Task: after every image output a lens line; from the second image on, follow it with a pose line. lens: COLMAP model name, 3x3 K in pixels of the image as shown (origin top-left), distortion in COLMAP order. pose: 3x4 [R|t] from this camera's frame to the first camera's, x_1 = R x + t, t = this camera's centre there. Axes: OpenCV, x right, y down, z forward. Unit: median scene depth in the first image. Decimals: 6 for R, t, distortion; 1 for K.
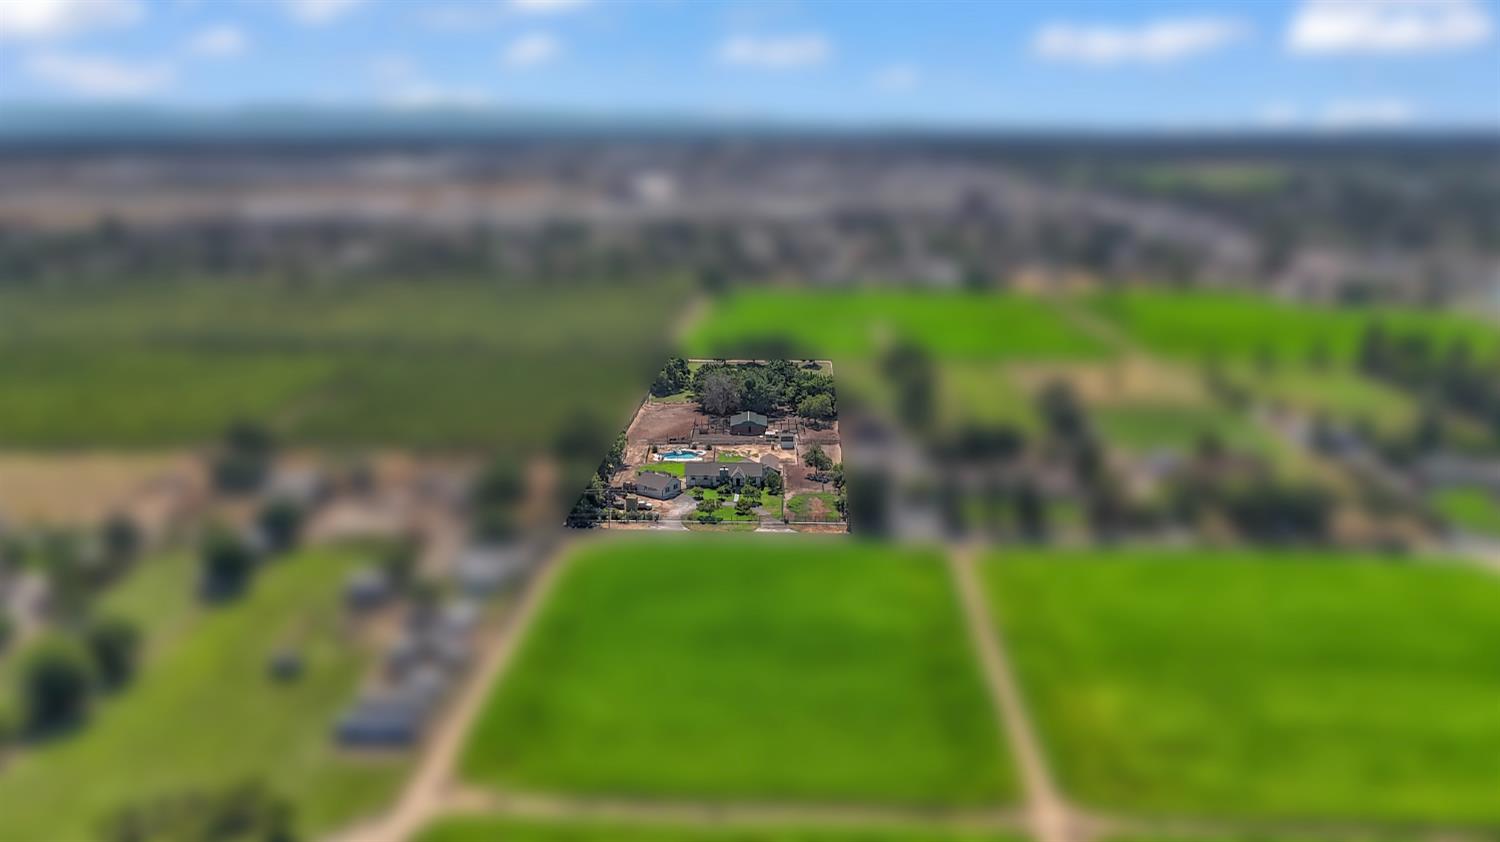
lens RADIAL K [[1093.5, 0, 750.0], [0, 1093.5, 421.0], [0, 0, 1]] dist [0.075819, -0.076730]
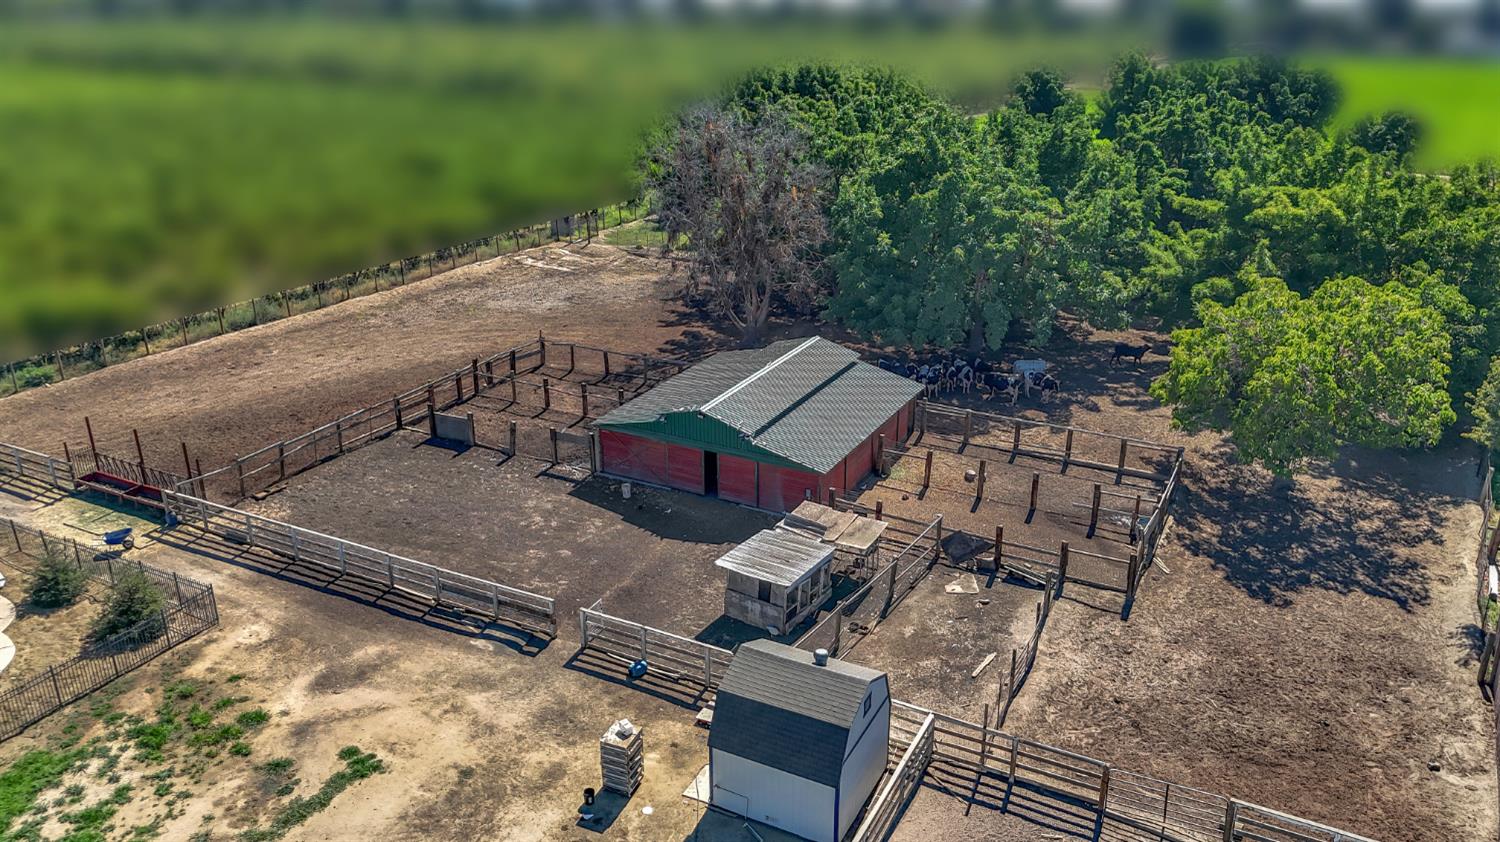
lens RADIAL K [[1093.5, 0, 750.0], [0, 1093.5, 421.0], [0, 0, 1]] dist [0.075819, -0.076730]
pose [[0.883963, 0.168228, -0.436245, 0.060001], [-0.116599, 0.982866, 0.142754, -0.018030], [0.452786, -0.075323, 0.888432, 0.847801]]
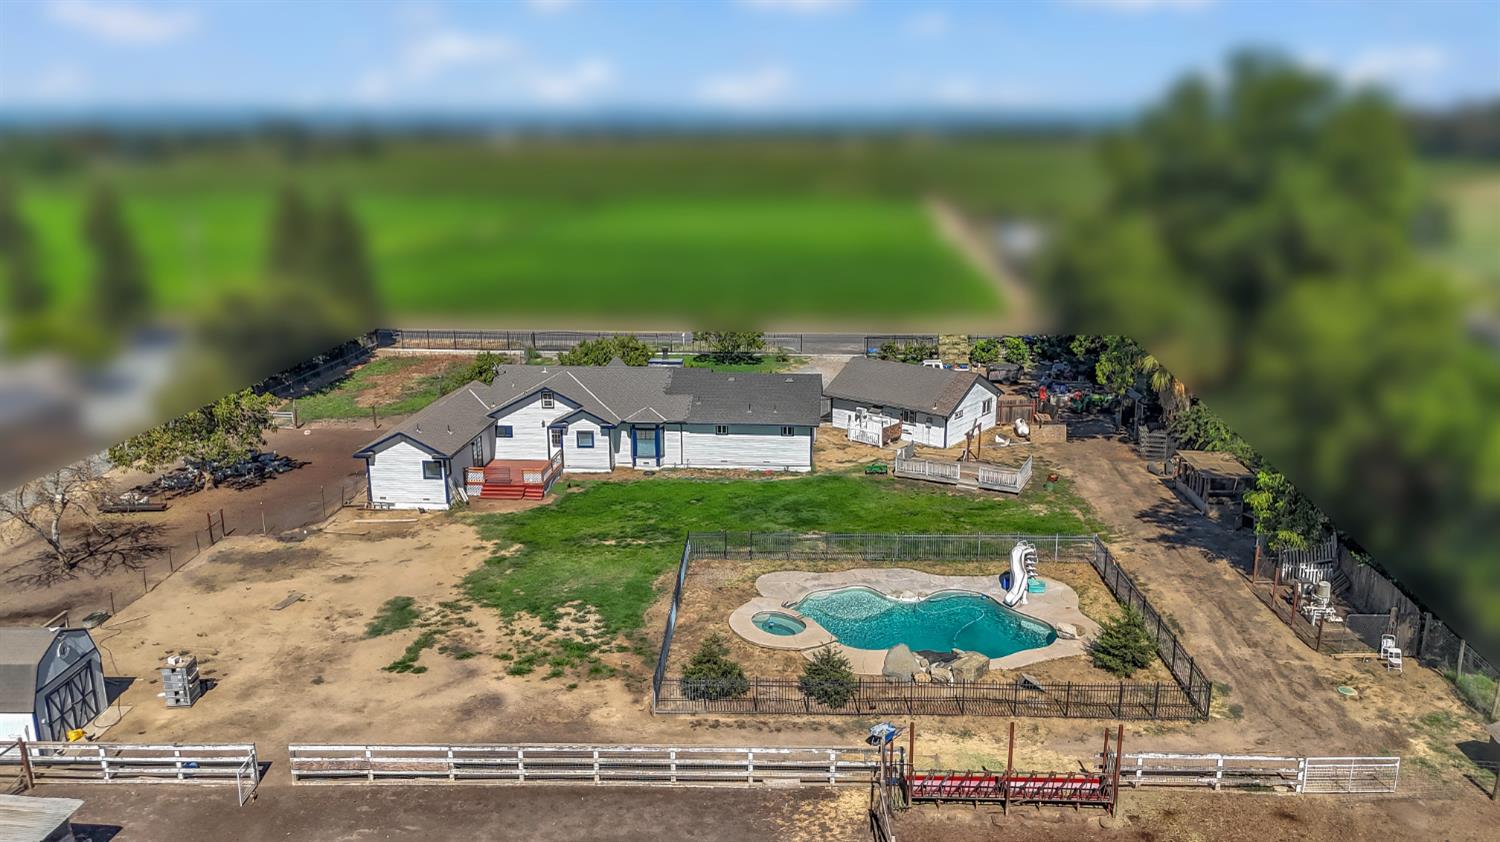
lens RADIAL K [[1104.0, 0, 750.0], [0, 1104.0, 421.0], [0, 0, 1]] dist [0.140754, -0.219616]
pose [[-0.999513, -0.011010, 0.029188, -0.041327], [0.004842, 0.869557, 0.493809, -0.058492], [-0.030818, 0.493710, -0.869080, 1.000643]]
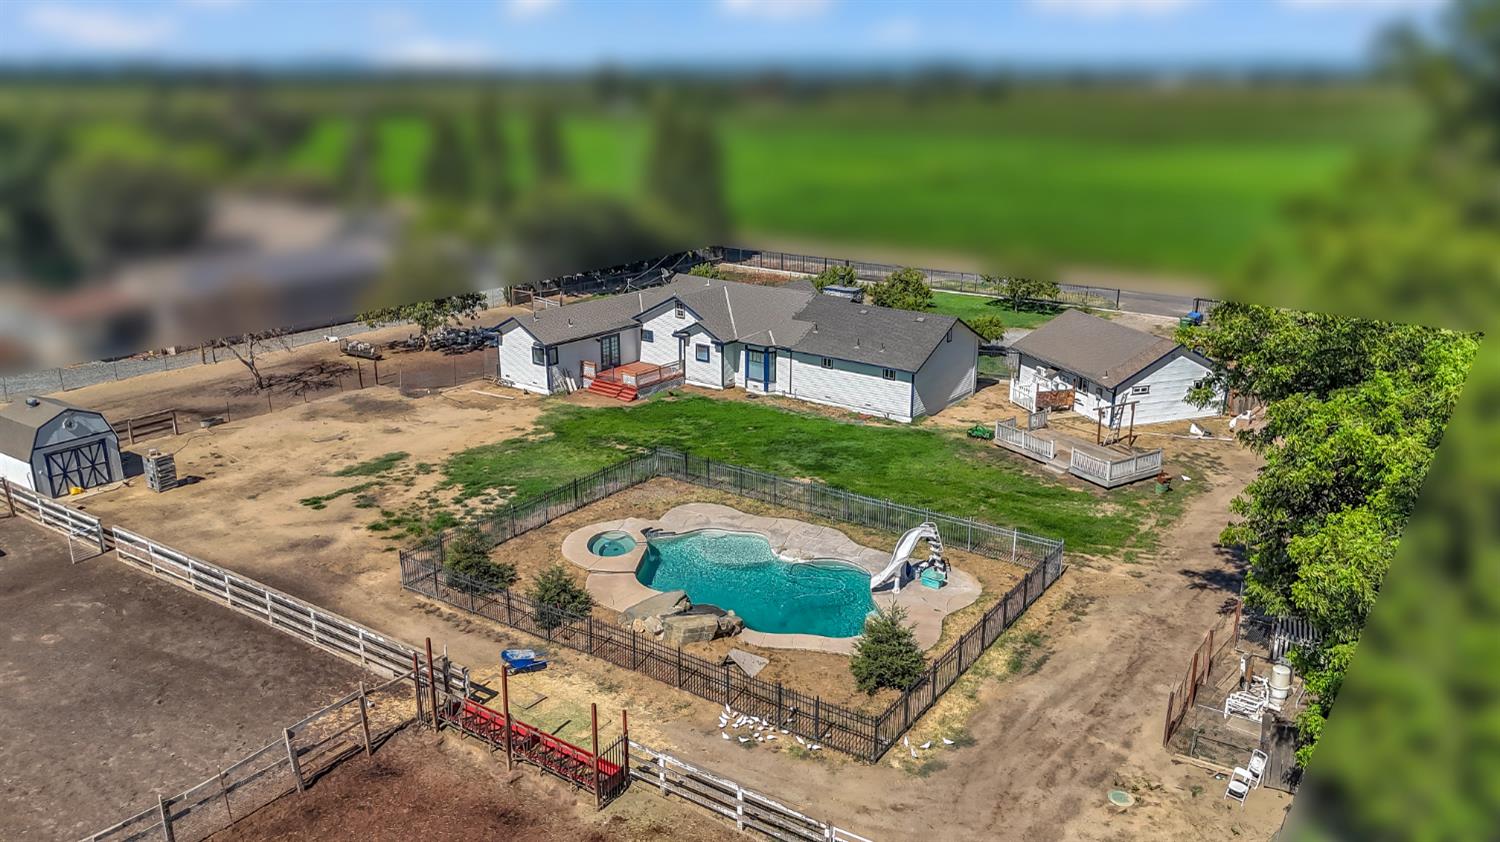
lens RADIAL K [[1104.0, 0, 750.0], [0, 1104.0, 421.0], [0, 0, 1]] dist [0.140754, -0.219616]
pose [[-0.819221, -0.176368, 0.545684, -0.118082], [0.140972, 0.860405, 0.489724, -0.044020], [-0.555881, 0.478119, -0.679999, 0.968609]]
